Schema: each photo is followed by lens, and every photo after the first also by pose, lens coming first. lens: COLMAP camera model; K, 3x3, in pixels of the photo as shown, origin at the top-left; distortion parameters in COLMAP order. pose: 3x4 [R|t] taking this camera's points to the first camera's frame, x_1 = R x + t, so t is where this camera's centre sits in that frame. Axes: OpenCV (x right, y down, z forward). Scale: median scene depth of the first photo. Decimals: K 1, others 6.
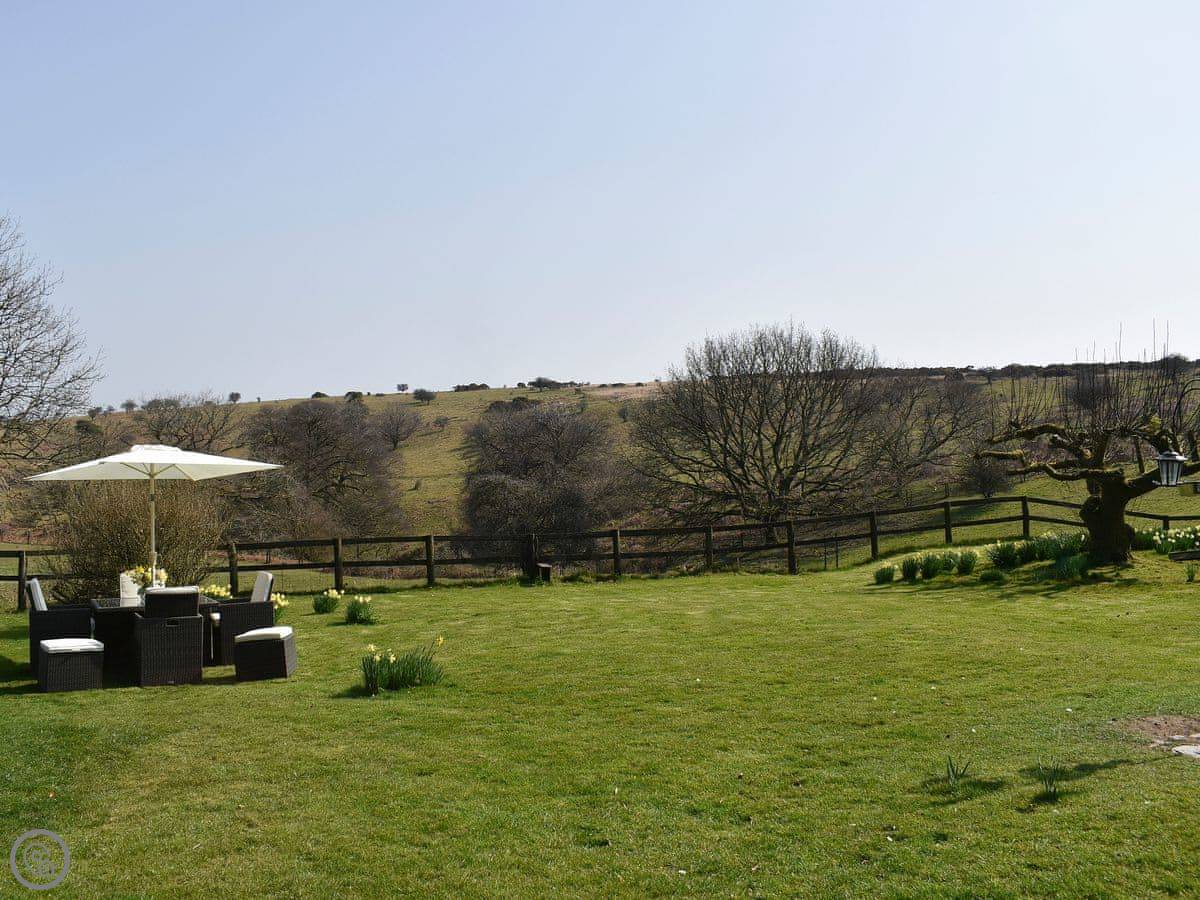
lens RADIAL K [[1070.4, 0, 555.2], [0, 1070.4, 444.1], [0, 0, 1]] dist [-0.090483, 0.008183]
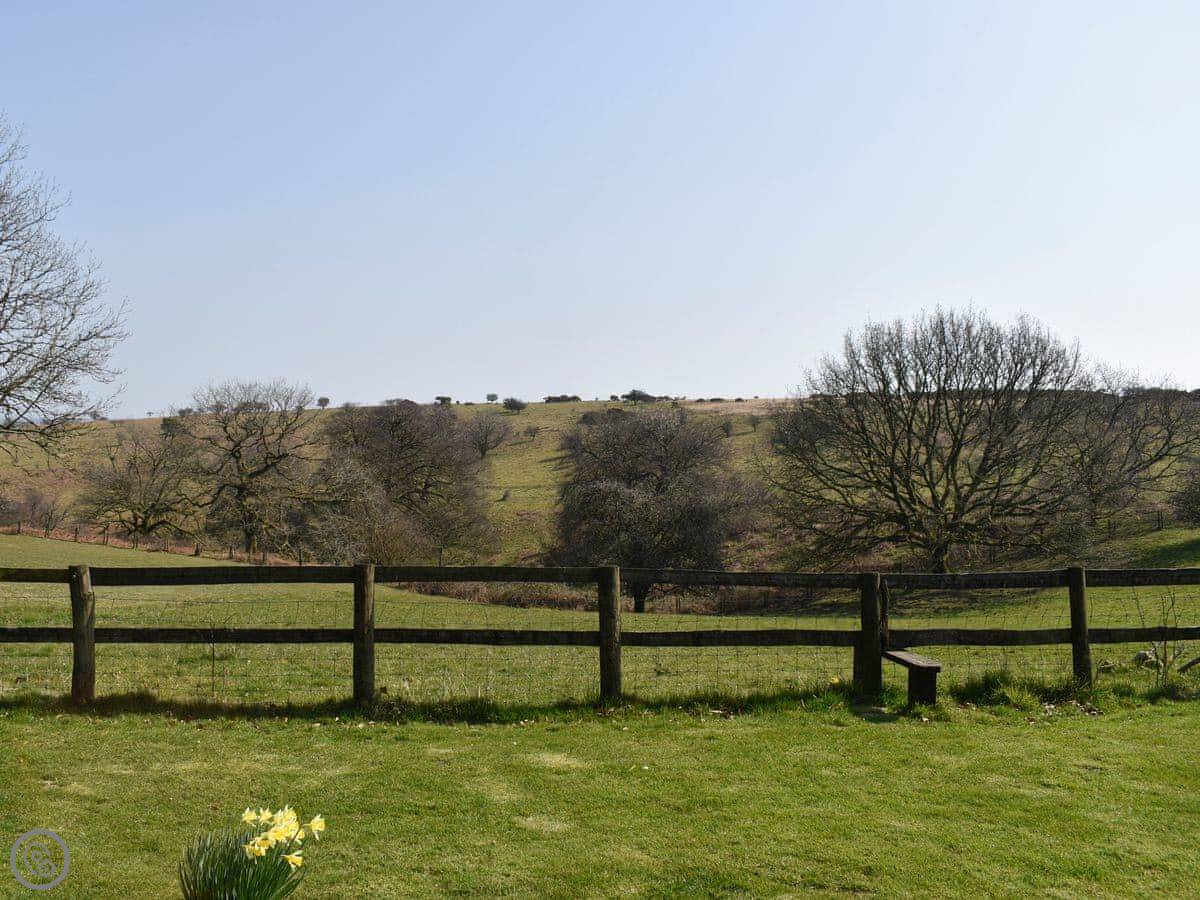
lens RADIAL K [[1079.5, 0, 521.9], [0, 1079.5, 446.4], [0, 0, 1]] dist [-0.091131, 0.007338]
pose [[0.993177, 0.032357, -0.112036, -0.017079], [-0.033756, 0.999374, -0.010612, 0.007673], [0.111622, 0.014321, 0.993648, 0.098479]]
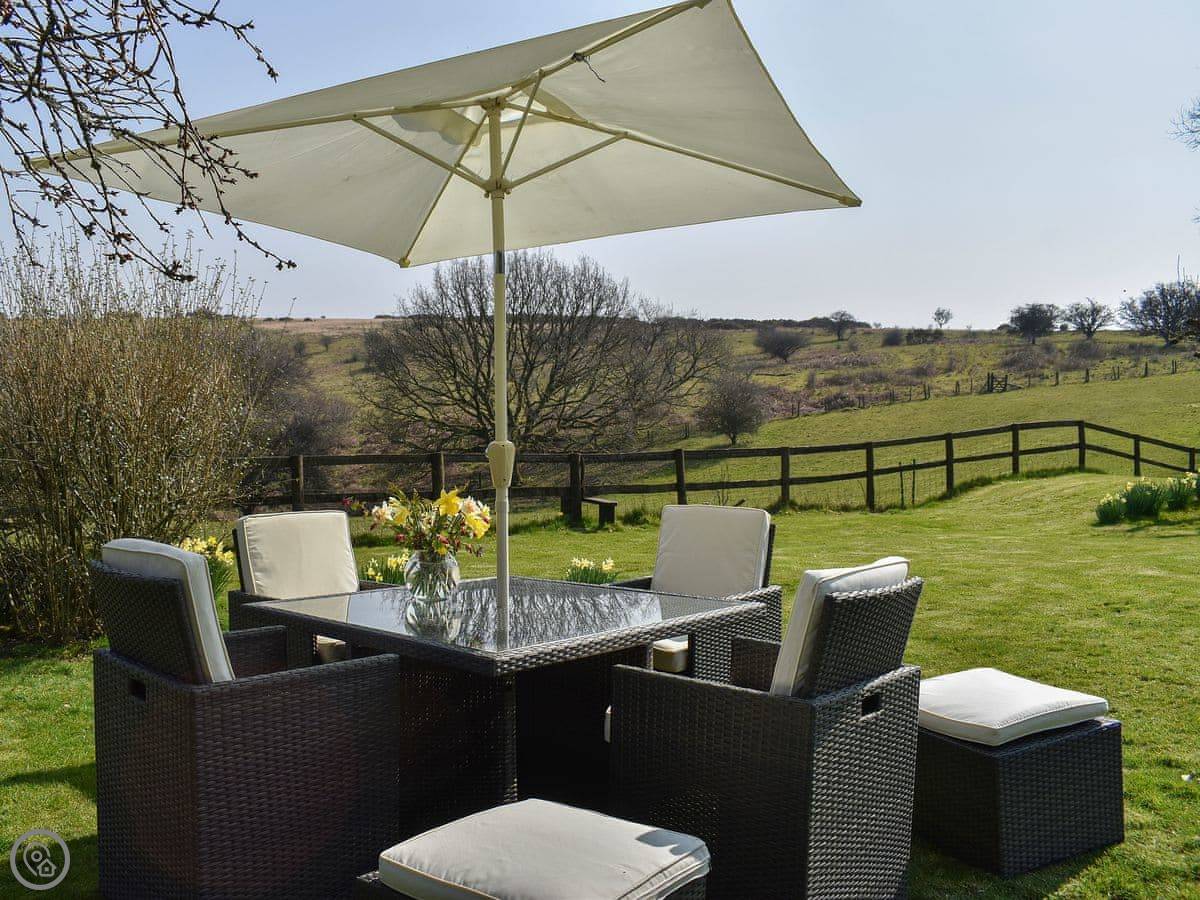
lens RADIAL K [[1070.4, 0, 555.2], [0, 1070.4, 444.1], [0, 0, 1]] dist [-0.090483, 0.008183]
pose [[0.948527, 0.015570, 0.316313, -0.039787], [-0.032594, 0.998286, 0.048603, 0.007514], [-0.315014, -0.056411, 0.947409, 0.060580]]
